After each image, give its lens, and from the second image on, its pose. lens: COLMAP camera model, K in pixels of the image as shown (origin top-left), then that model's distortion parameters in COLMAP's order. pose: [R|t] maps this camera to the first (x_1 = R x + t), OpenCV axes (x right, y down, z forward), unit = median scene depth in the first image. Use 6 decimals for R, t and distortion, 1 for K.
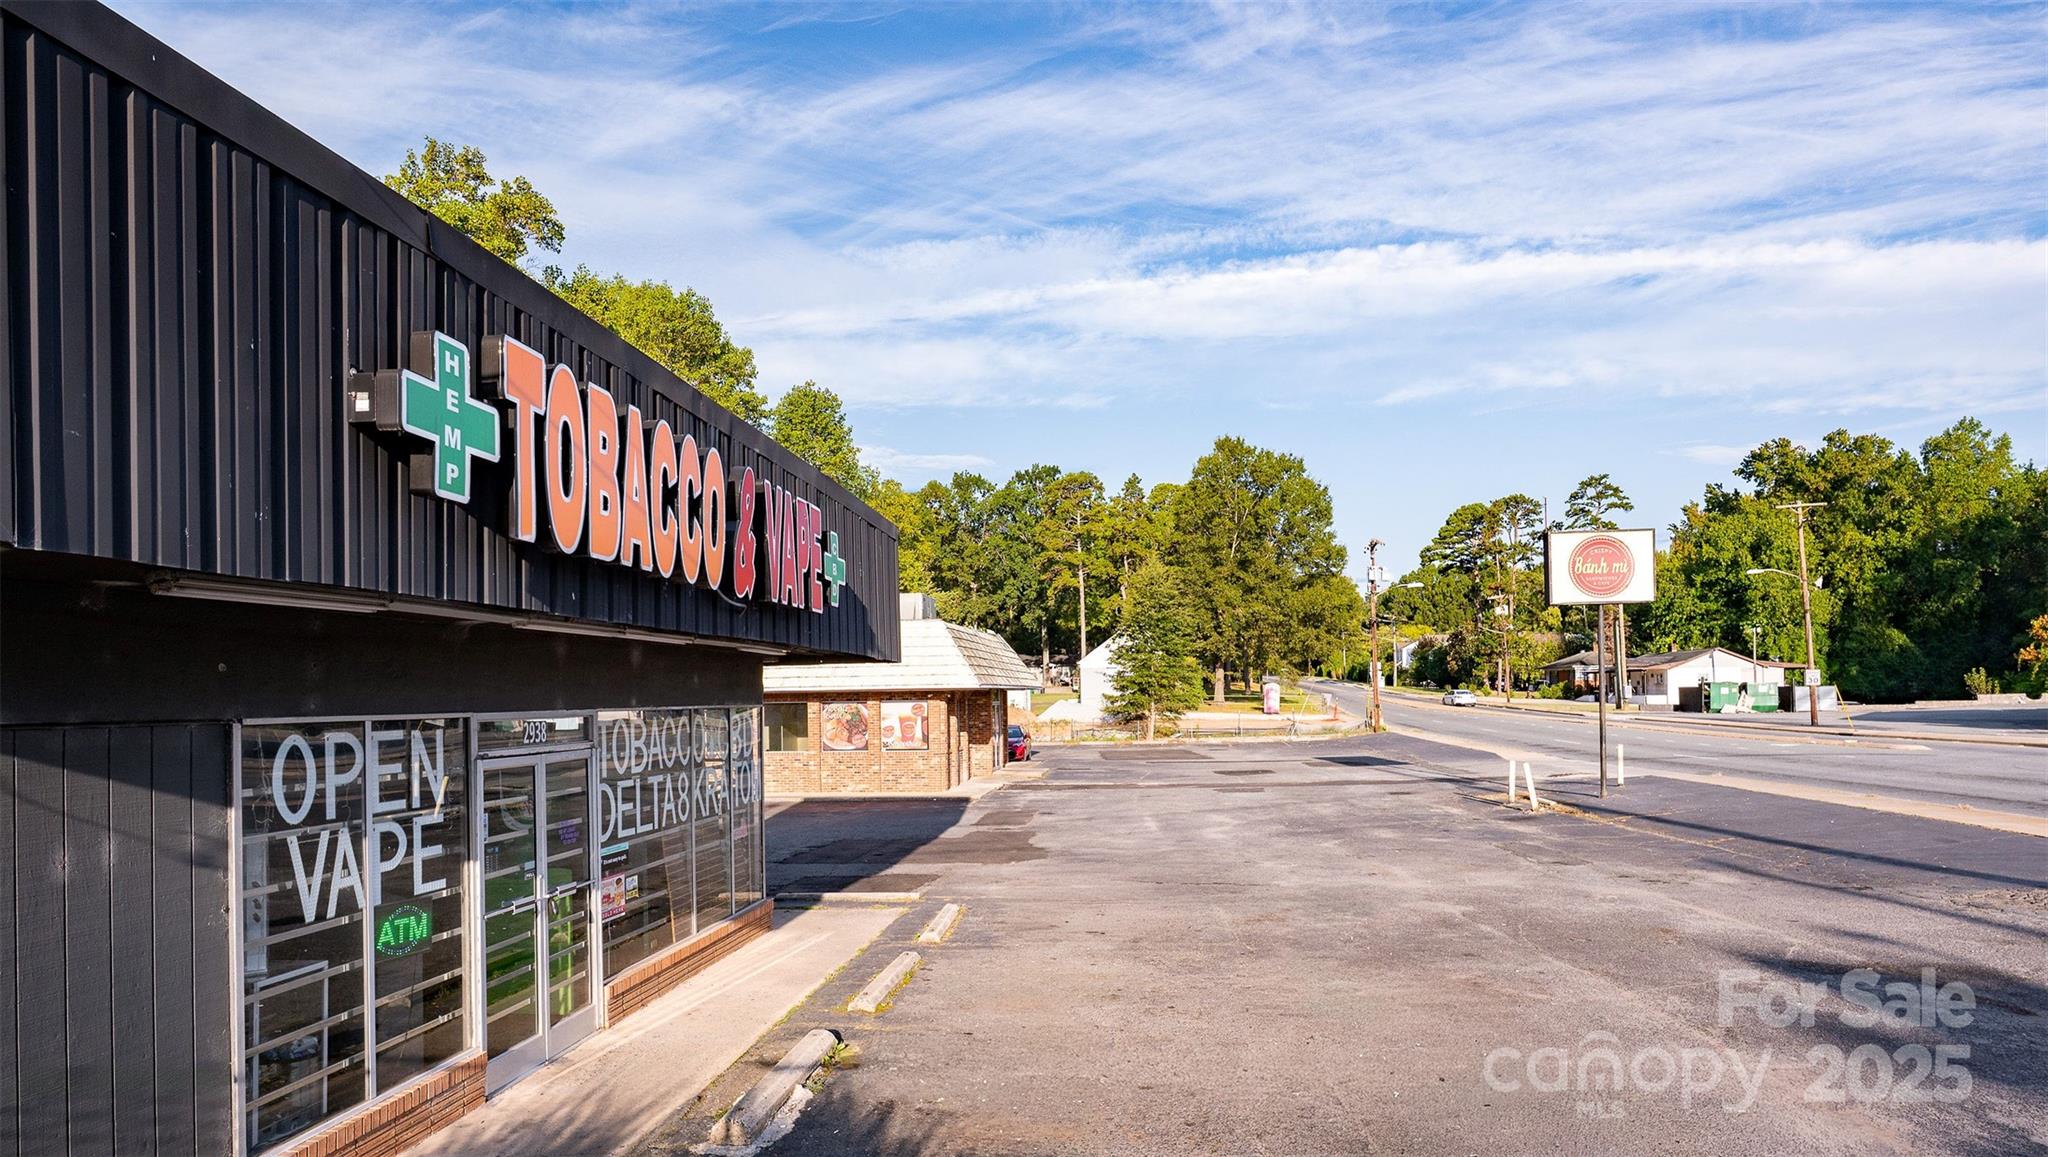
lens RADIAL K [[1233.3, 0, 1024.0], [0, 1233.3, 578.5], [0, 0, 1]] dist [-0.000244, -0.000520]
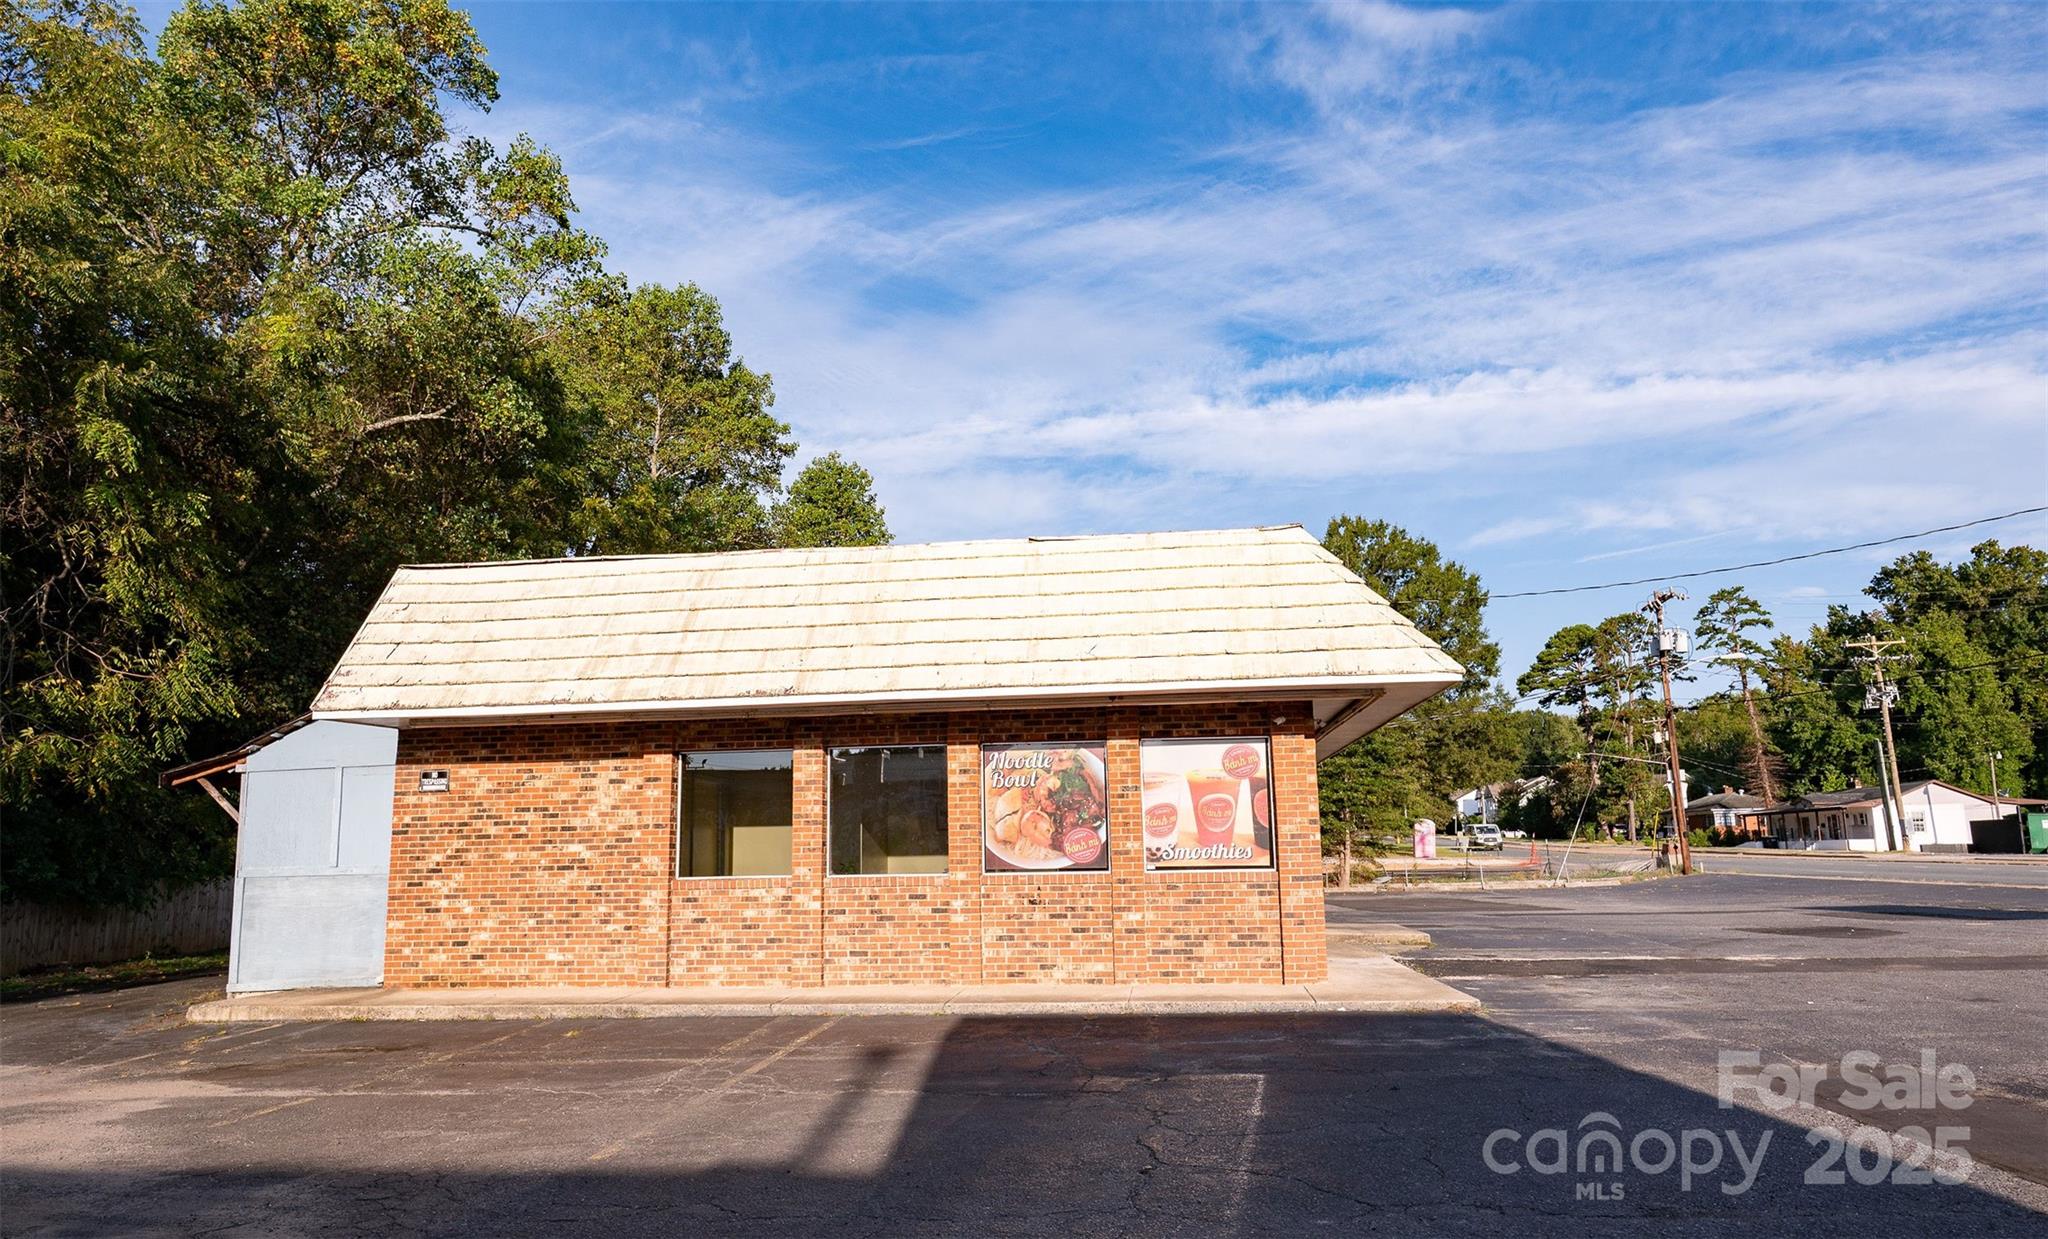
lens RADIAL K [[1189.6, 0, 1024.0], [0, 1189.6, 619.5], [0, 0, 1]] dist [-0.000447, 0.000507]
pose [[0.999959, 0.001461, 0.008983, -0.053727], [-0.000508, 0.994452, -0.105188, 0.035020], [-0.009086, 0.105180, 0.994412, 0.217685]]
